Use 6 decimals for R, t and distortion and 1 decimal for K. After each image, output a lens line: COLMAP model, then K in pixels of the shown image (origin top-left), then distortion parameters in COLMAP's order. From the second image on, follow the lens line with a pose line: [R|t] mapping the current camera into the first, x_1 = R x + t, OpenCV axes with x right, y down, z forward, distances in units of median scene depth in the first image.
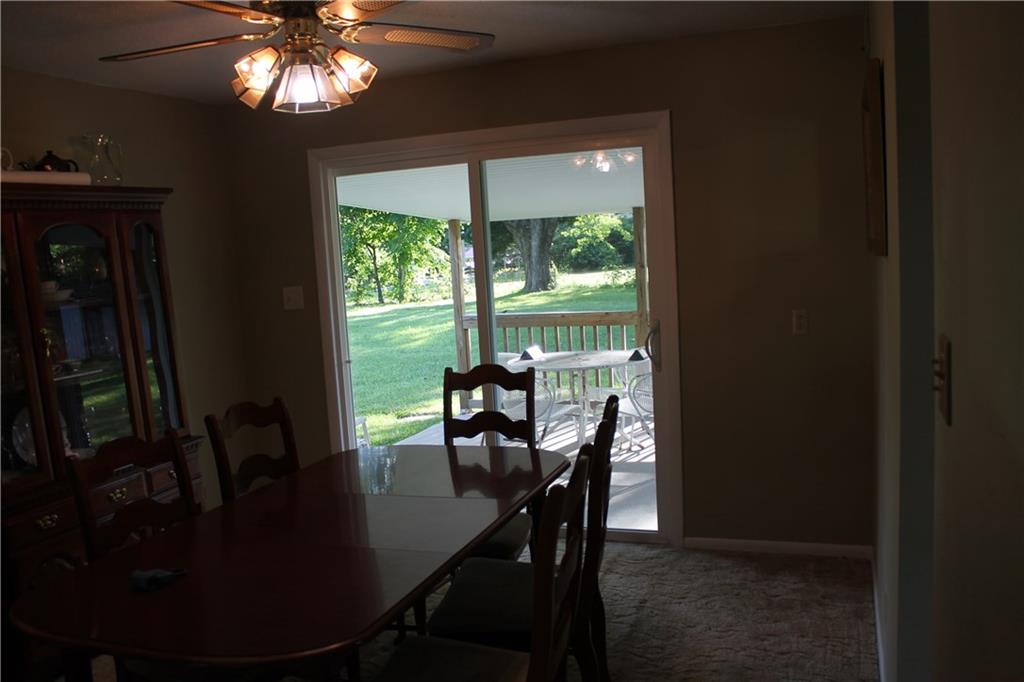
lens RADIAL K [[874.2, 0, 517.9], [0, 874.2, 343.8], [0, 0, 1]] dist [-0.154524, 0.137655]
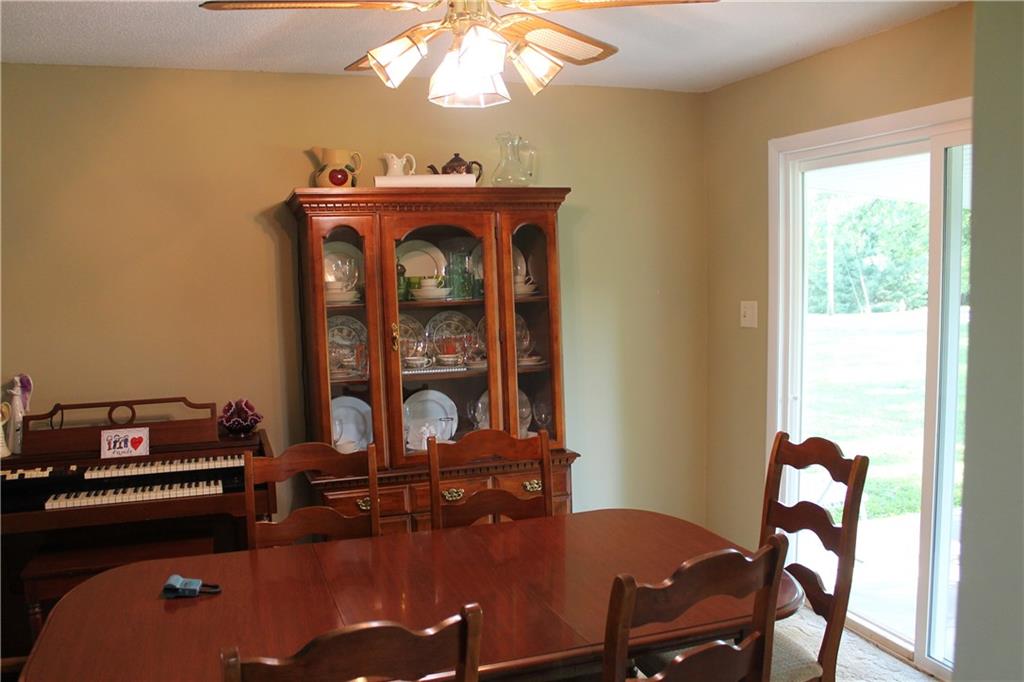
lens RADIAL K [[874.2, 0, 517.9], [0, 874.2, 343.8], [0, 0, 1]] dist [-0.154524, 0.137655]
pose [[0.641929, 0.117807, -0.757660, 0.333399], [-0.107914, 0.992172, 0.062840, -0.071315], [0.759132, 0.041424, 0.649617, 0.367289]]
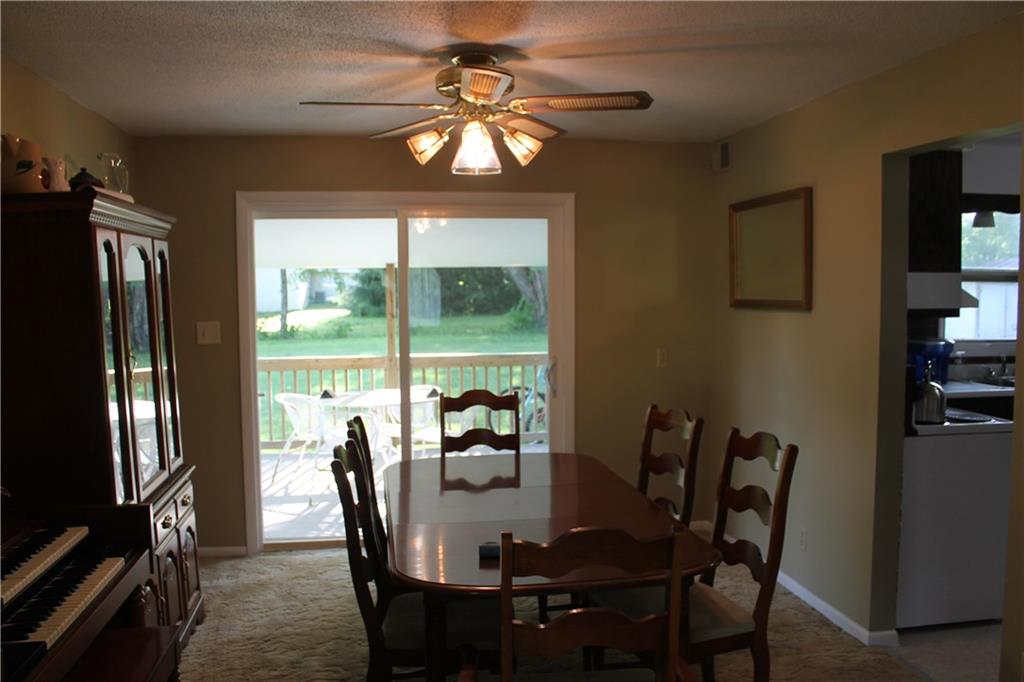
lens RADIAL K [[874.2, 0, 517.9], [0, 874.2, 343.8], [0, 0, 1]] dist [-0.154524, 0.137655]
pose [[0.859178, 0.019832, 0.511292, -0.618052], [0.013544, 0.998017, -0.061472, 0.036085], [-0.511497, 0.059740, 0.857206, -0.065964]]
